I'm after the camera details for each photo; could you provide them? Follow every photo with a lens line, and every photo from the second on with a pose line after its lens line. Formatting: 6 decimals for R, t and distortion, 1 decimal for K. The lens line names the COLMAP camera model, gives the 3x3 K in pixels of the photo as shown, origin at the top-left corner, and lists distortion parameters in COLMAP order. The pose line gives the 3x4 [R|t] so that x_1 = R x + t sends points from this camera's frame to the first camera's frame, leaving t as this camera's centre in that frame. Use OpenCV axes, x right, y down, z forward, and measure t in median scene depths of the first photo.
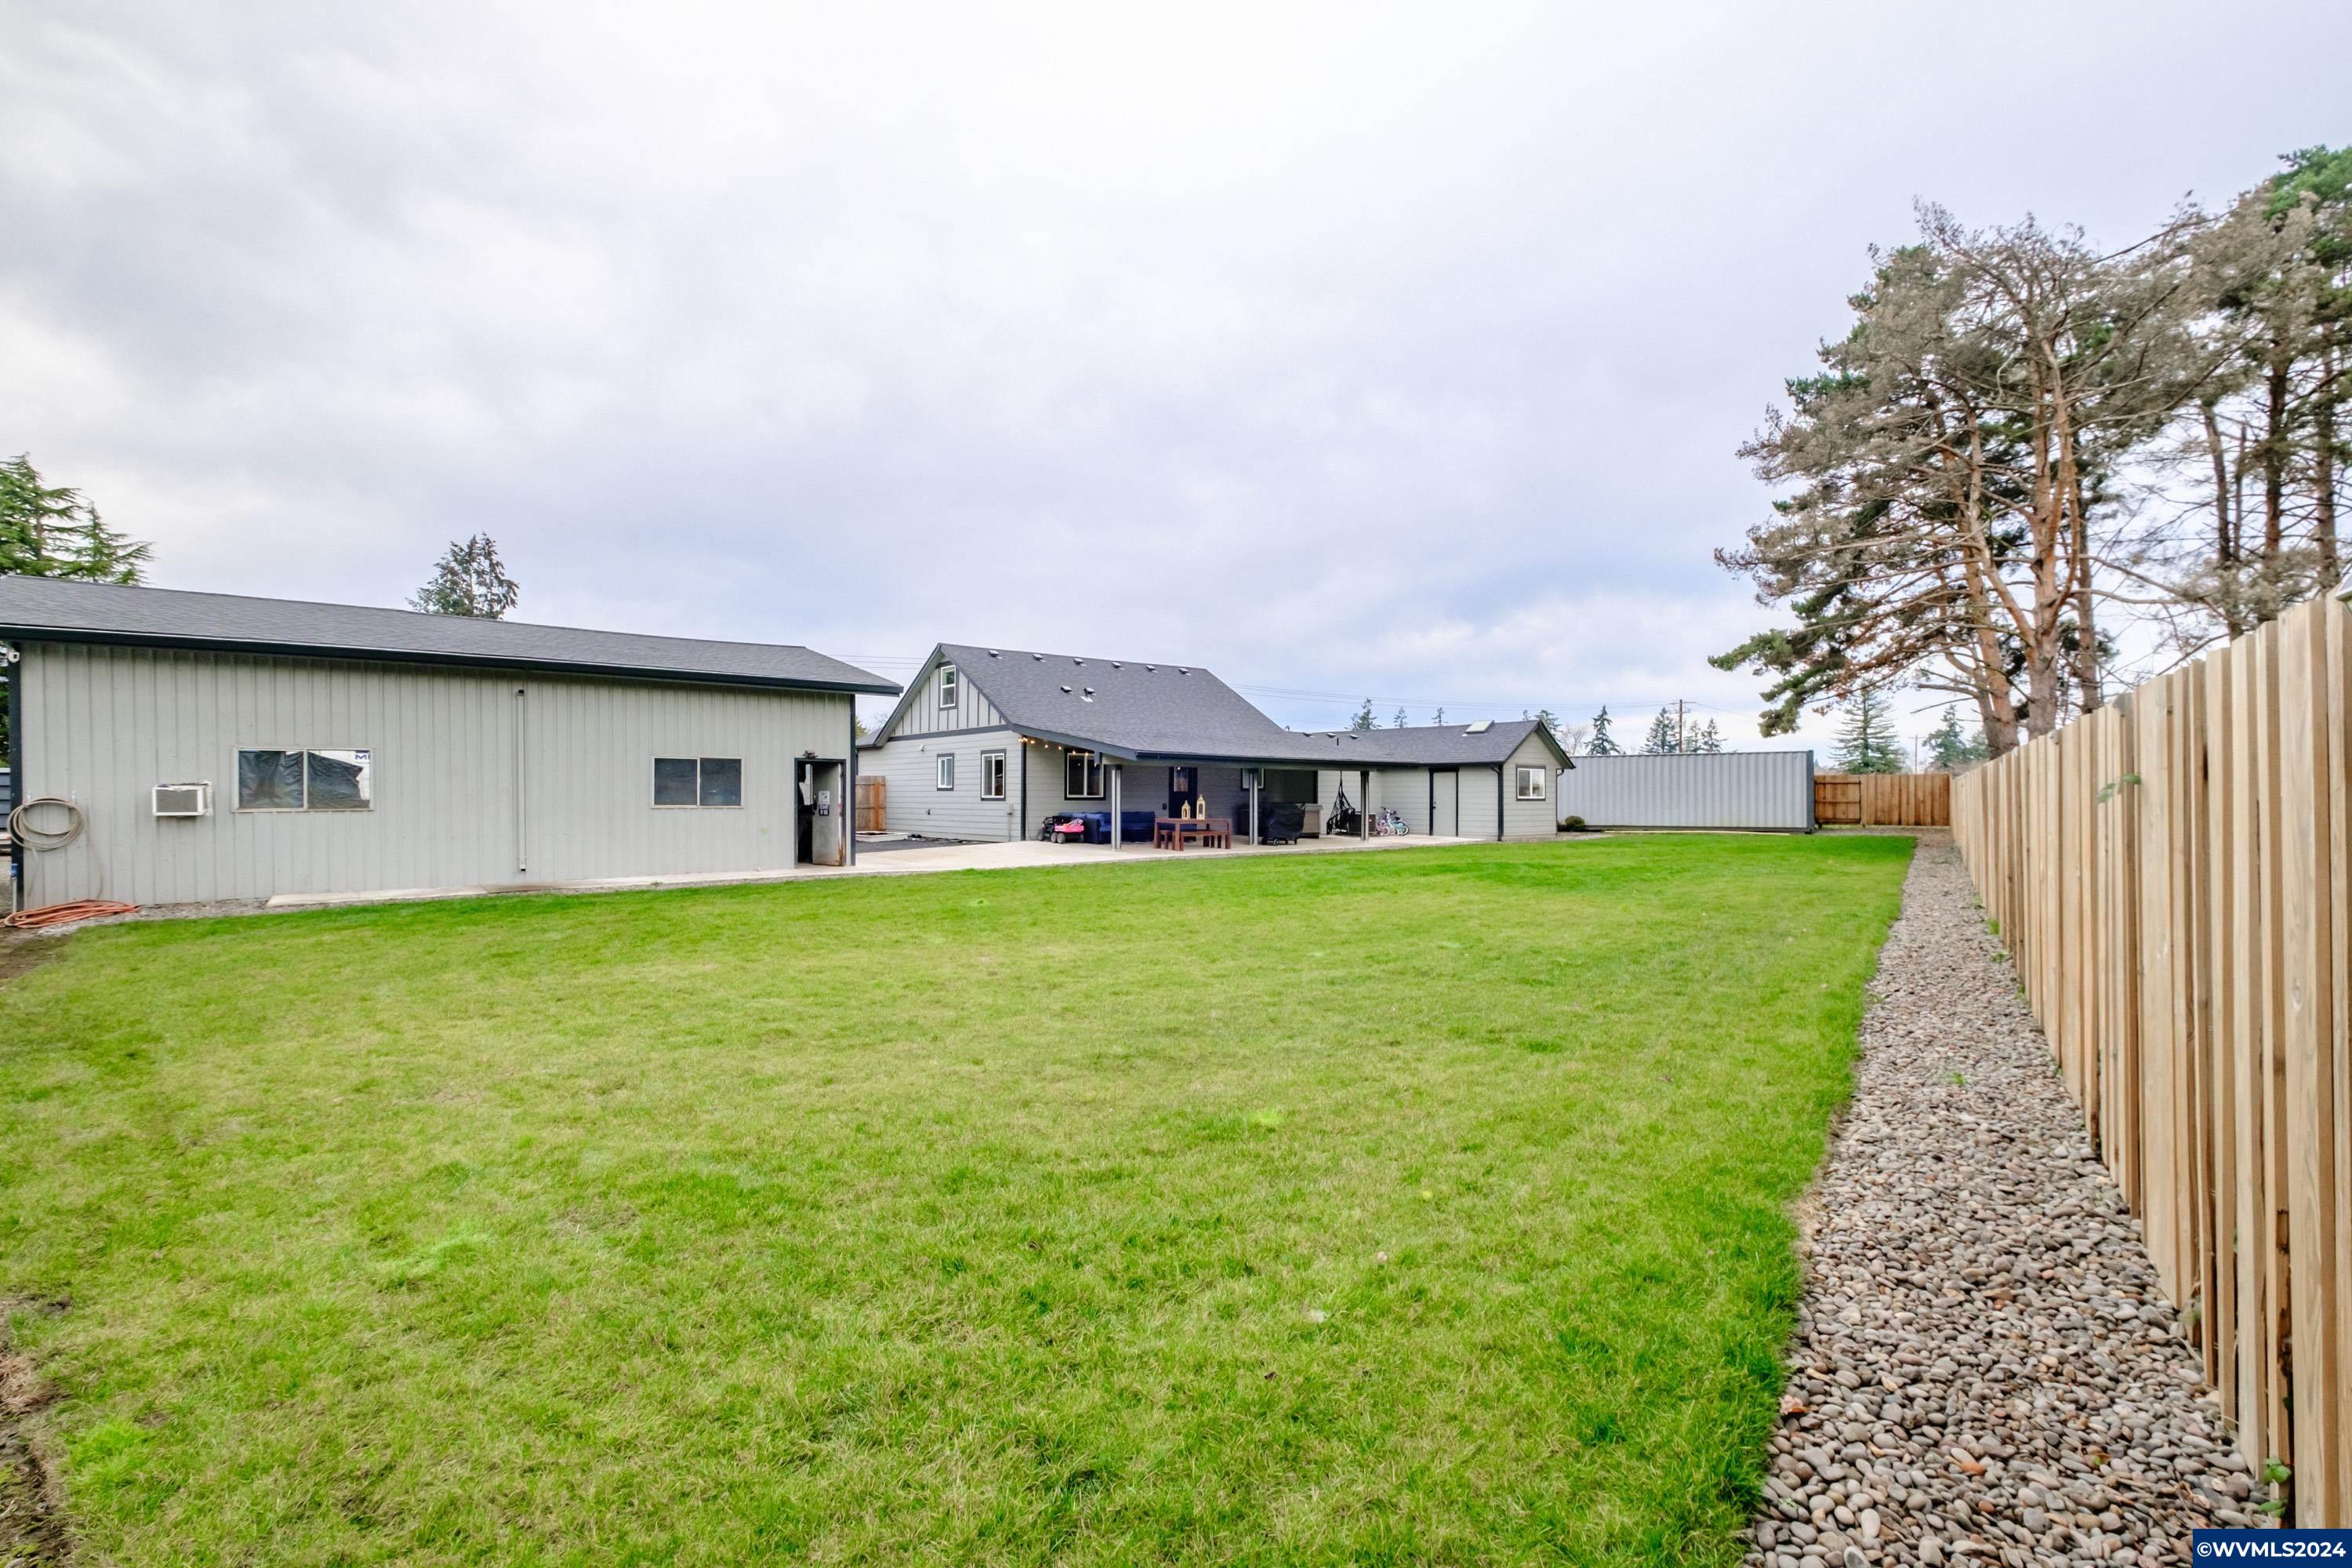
lens RADIAL K [[1018.4, 0, 1165.0], [0, 1018.4, 794.0], [0, 0, 1]] dist [-0.002433, -0.000457]
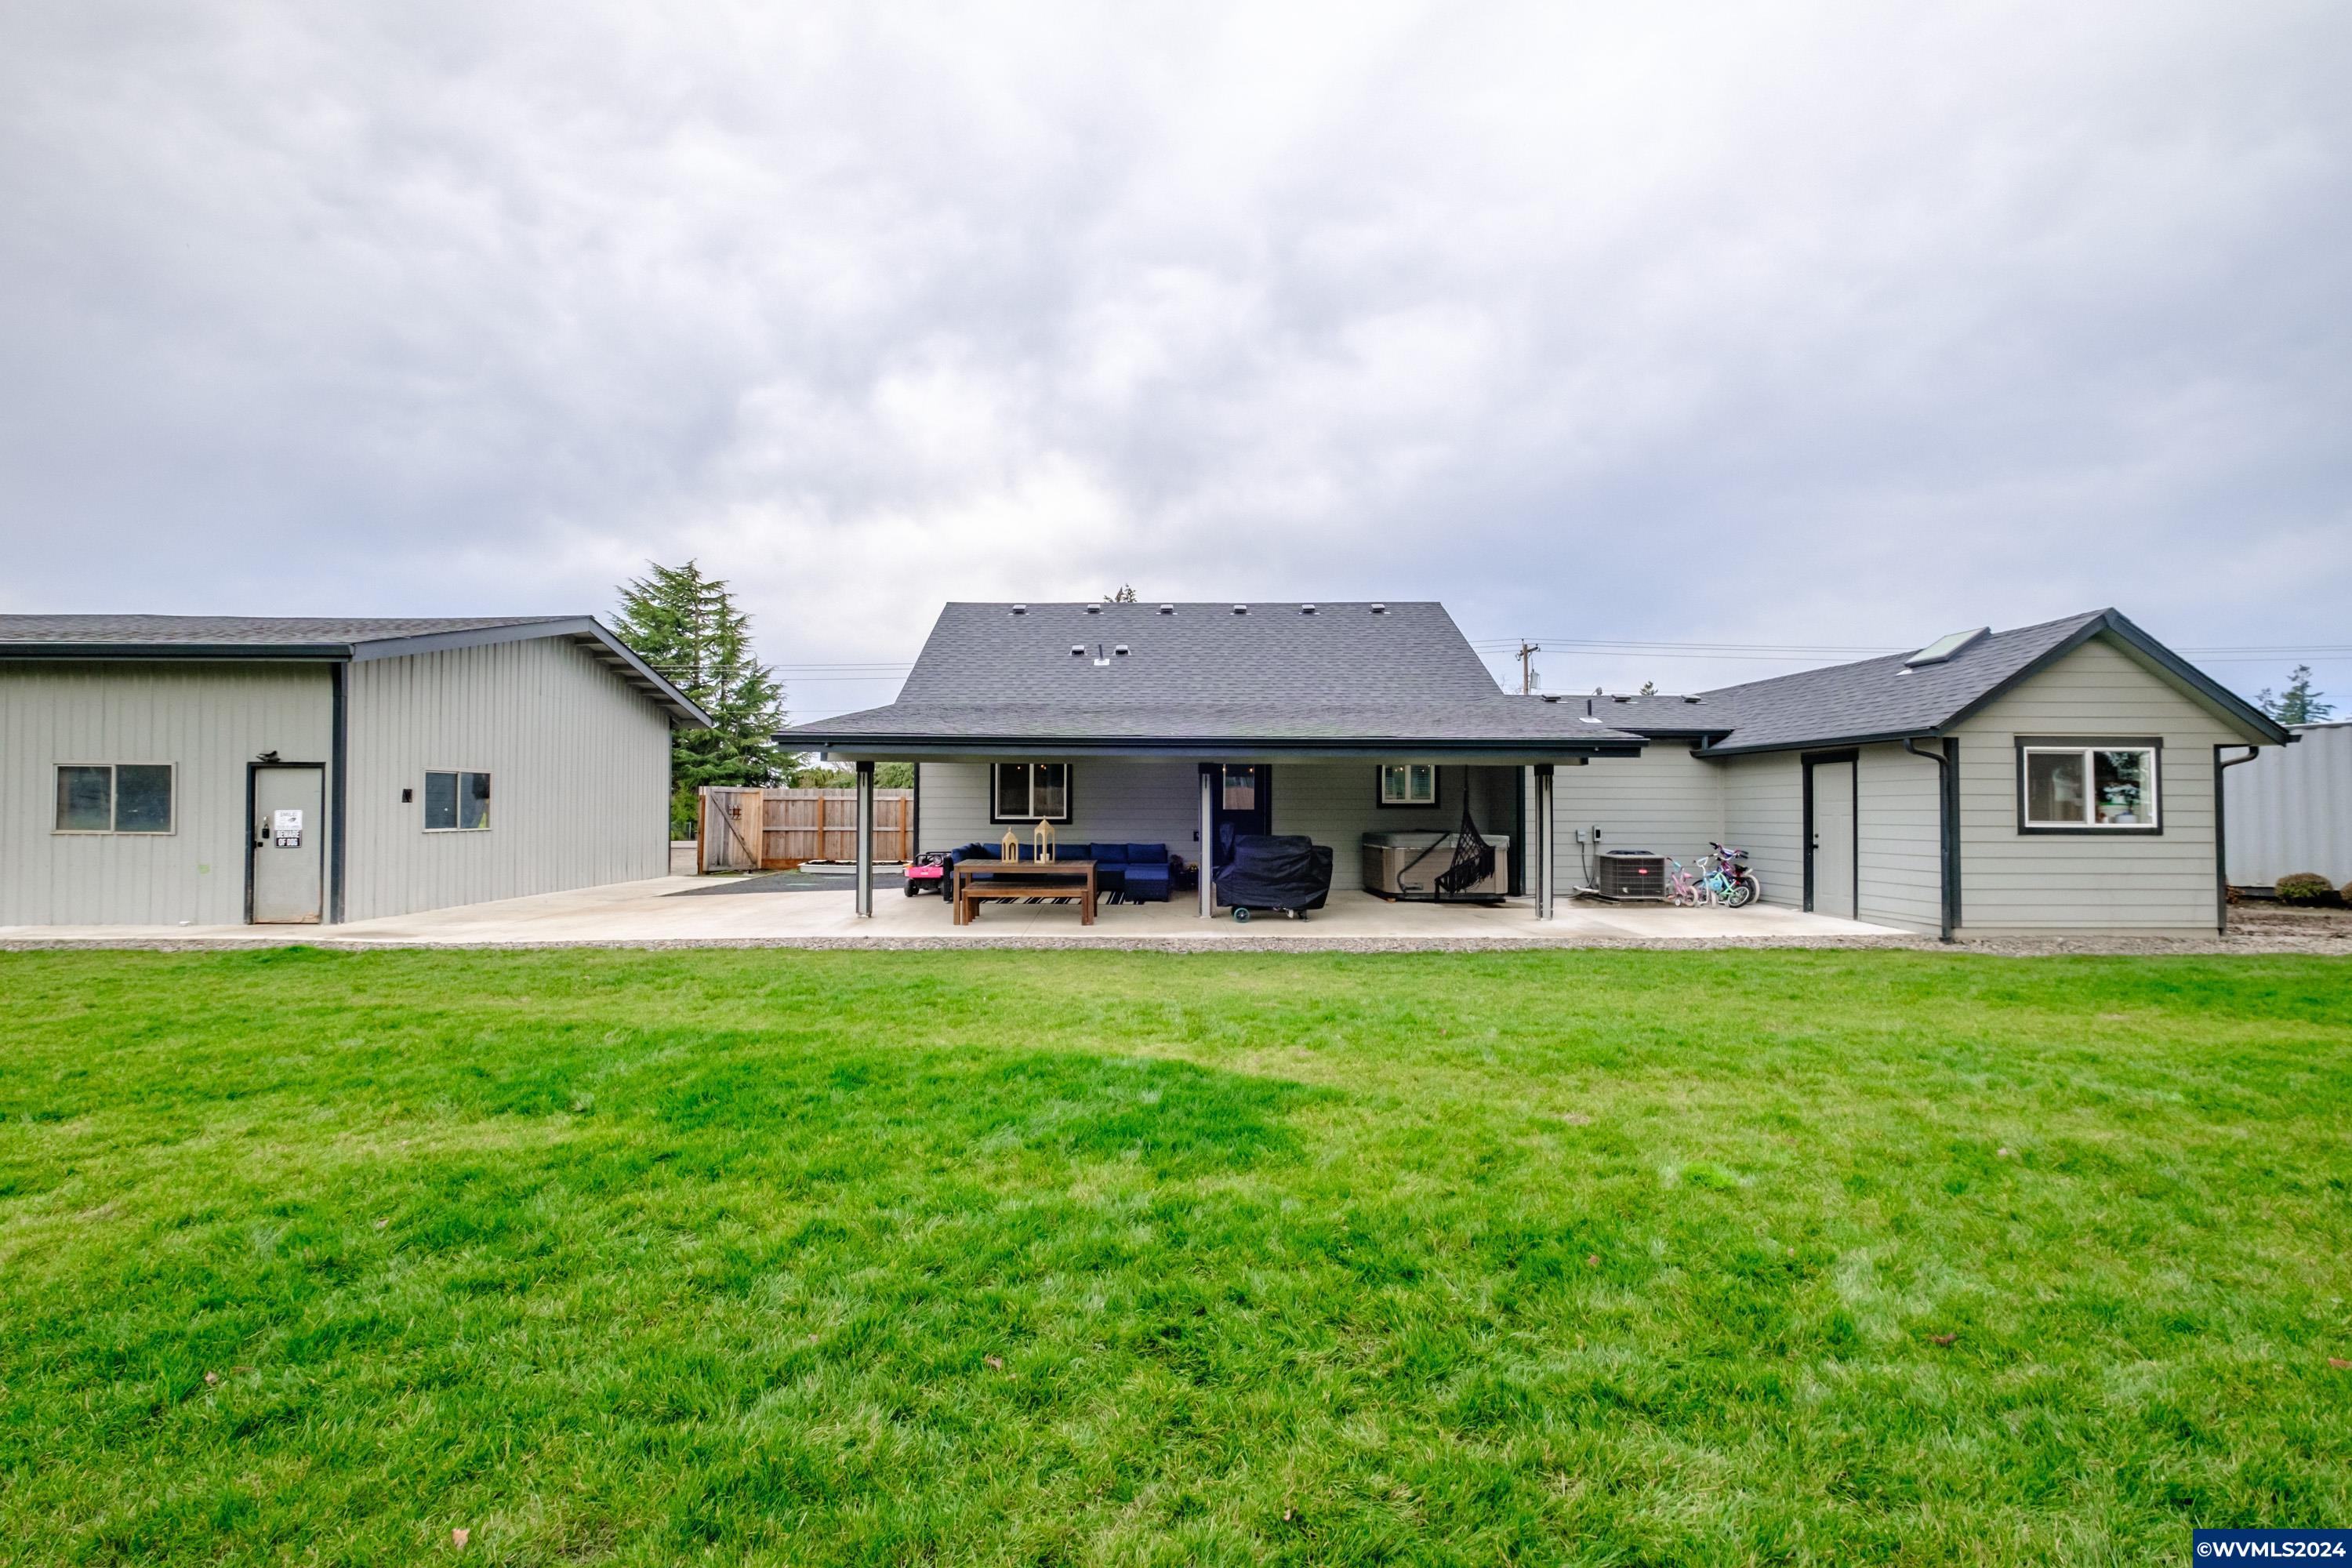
lens RADIAL K [[1018.4, 0, 1165.0], [0, 1018.4, 794.0], [0, 0, 1]] dist [-0.002433, -0.000457]
pose [[0.786594, -0.010116, -0.617388, 0.328344], [-0.000616, 0.999852, -0.017167, -0.001269], [0.617470, 0.013884, 0.786472, 0.524309]]
